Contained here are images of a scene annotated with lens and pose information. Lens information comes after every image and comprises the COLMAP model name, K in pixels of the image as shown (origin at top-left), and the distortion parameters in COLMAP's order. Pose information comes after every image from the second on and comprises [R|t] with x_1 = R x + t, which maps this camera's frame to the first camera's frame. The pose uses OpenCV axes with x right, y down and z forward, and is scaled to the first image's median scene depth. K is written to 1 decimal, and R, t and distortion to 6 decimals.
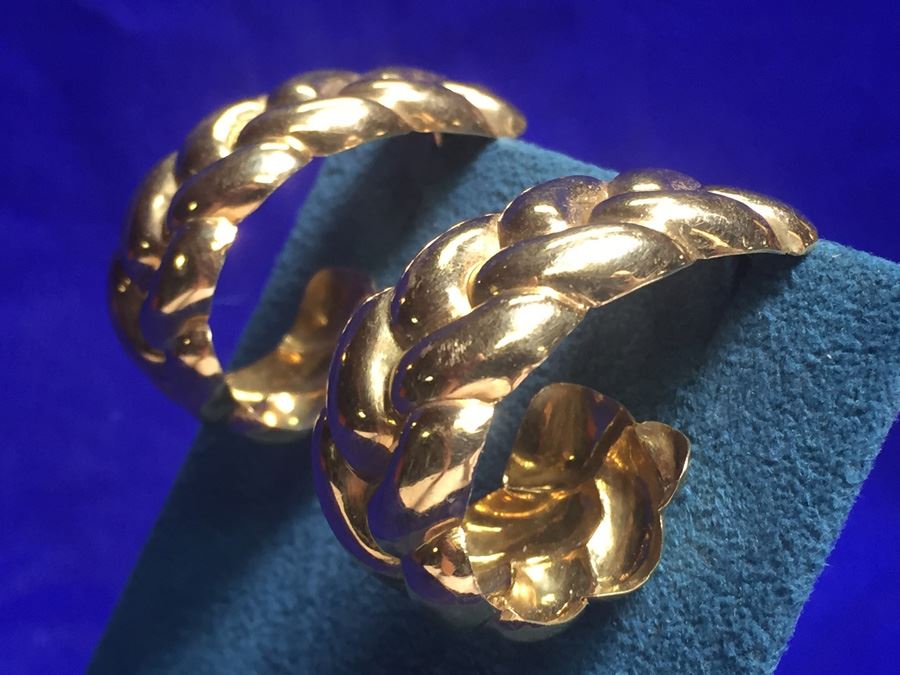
lens RADIAL K [[1753.7, 0, 446.3], [0, 1753.7, 337.9], [0, 0, 1]] dist [0.045779, 0.000000]
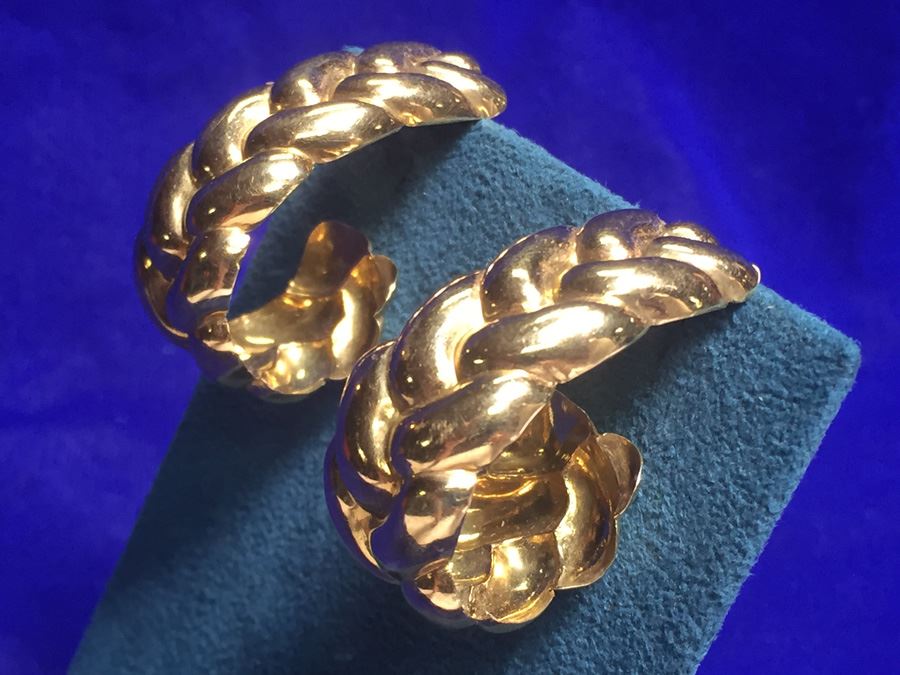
lens RADIAL K [[1753.7, 0, 453.1], [0, 1753.7, 336.9], [0, 0, 1]] dist [0.045779, 0.000000]
pose [[0.999909, -0.006144, 0.011995, -0.002515], [0.003109, 0.971191, 0.238282, -0.301620], [-0.013114, -0.238223, 0.971122, -0.128576]]
